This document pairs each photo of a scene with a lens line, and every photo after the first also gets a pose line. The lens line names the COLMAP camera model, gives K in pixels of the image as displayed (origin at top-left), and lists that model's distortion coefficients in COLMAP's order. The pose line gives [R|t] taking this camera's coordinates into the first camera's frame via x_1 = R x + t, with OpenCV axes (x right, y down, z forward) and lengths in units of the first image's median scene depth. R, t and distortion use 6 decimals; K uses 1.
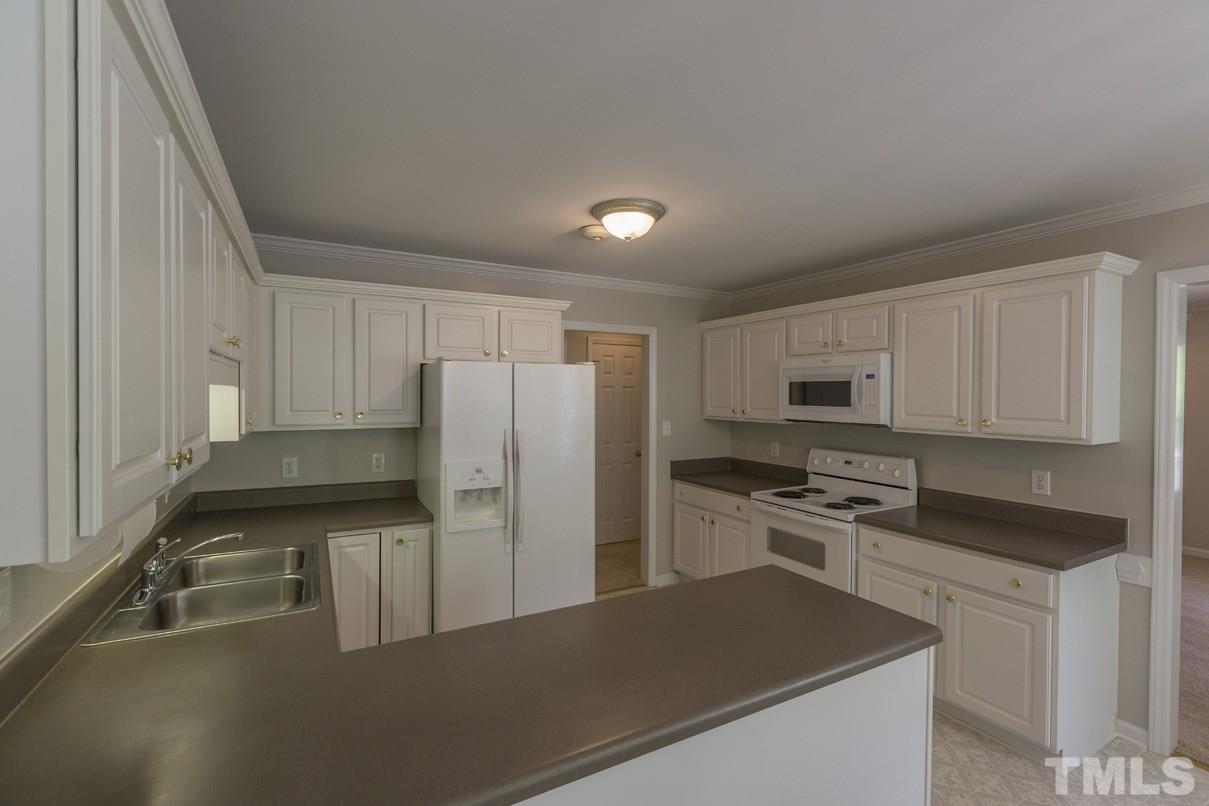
lens RADIAL K [[536.7, 0, 610.3], [0, 536.7, 398.8], [0, 0, 1]] dist [0.000331, 0.000389]
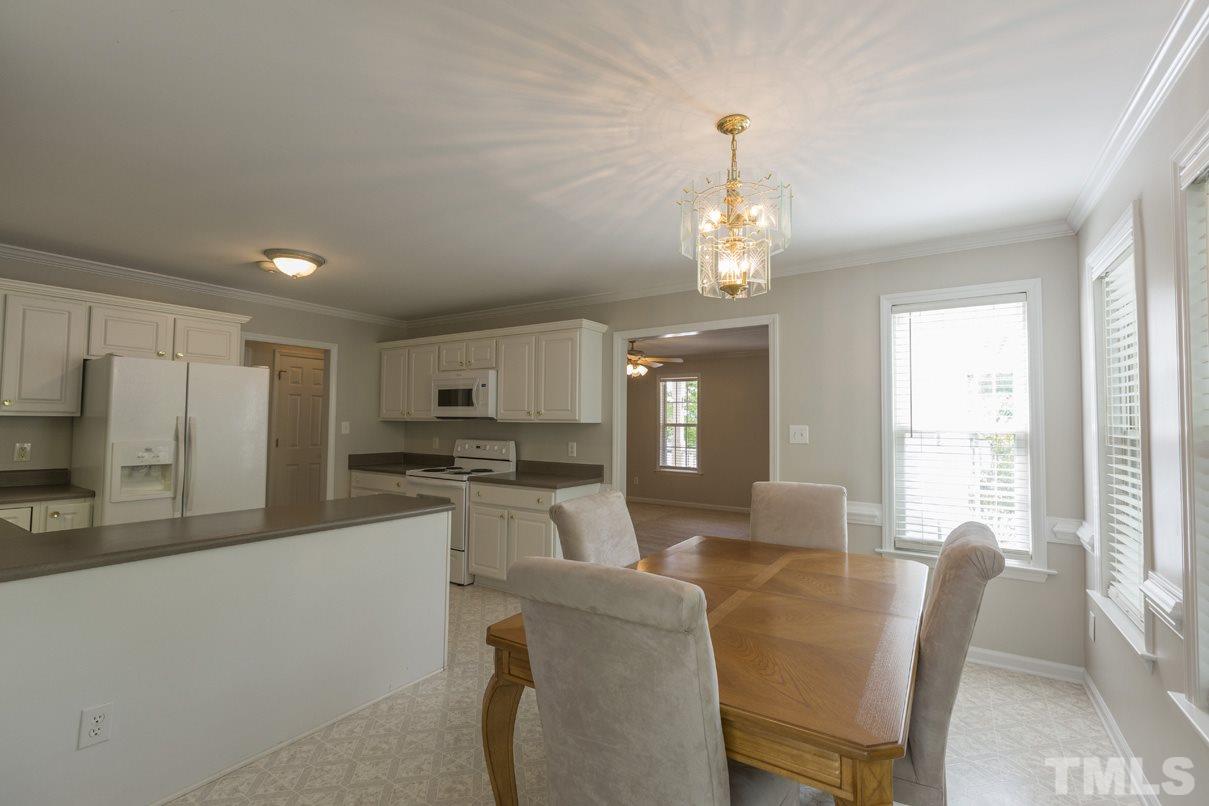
lens RADIAL K [[533.5, 0, 607.5], [0, 533.5, 402.6], [0, 0, 1]] dist [0.001445, 0.000334]
pose [[0.884597, 0.023290, 0.465775, 0.094385], [-0.002841, 0.999003, -0.044556, 0.072074], [-0.466348, 0.038091, 0.883781, -0.487979]]
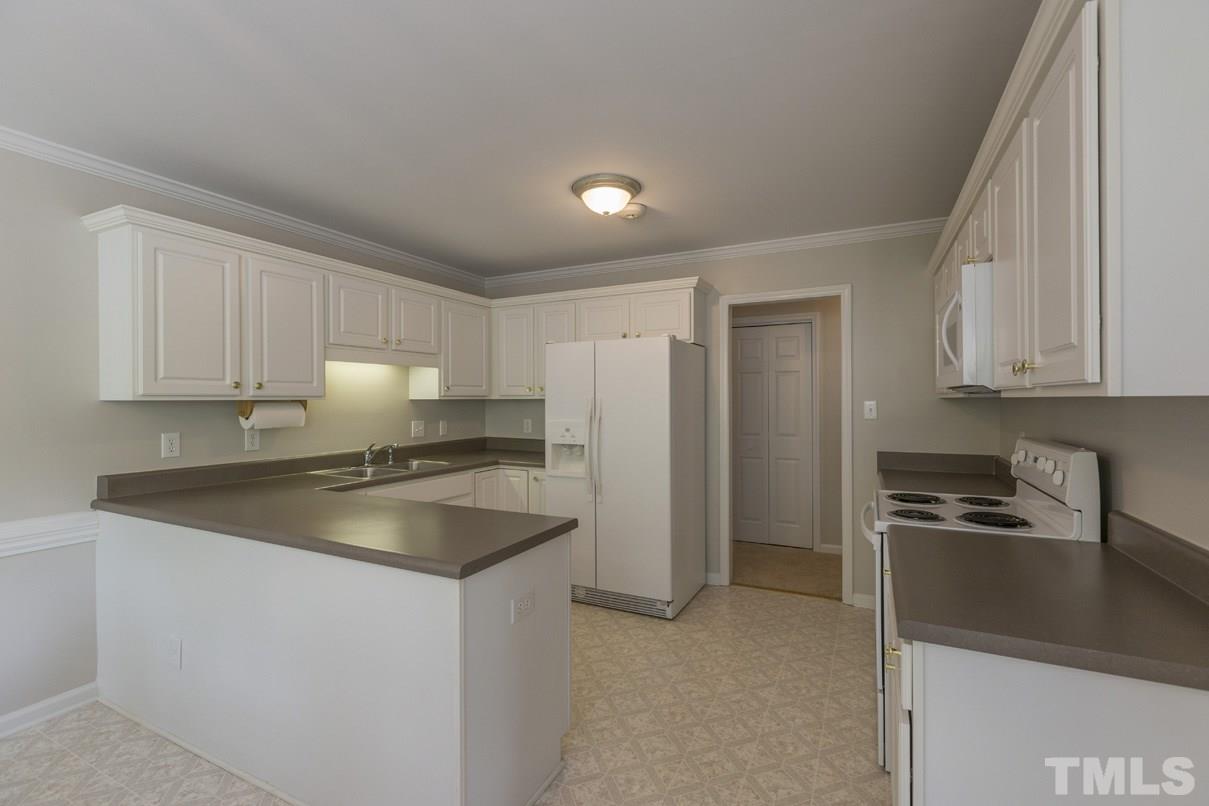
lens RADIAL K [[539.6, 0, 601.8], [0, 539.6, 398.1], [0, 0, 1]] dist [0.023344, -0.009880]
pose [[0.569981, -0.009222, -0.821606, 0.762344], [-0.000766, 0.999931, -0.011755, 0.068616], [0.821658, 0.007329, 0.569934, 0.318108]]
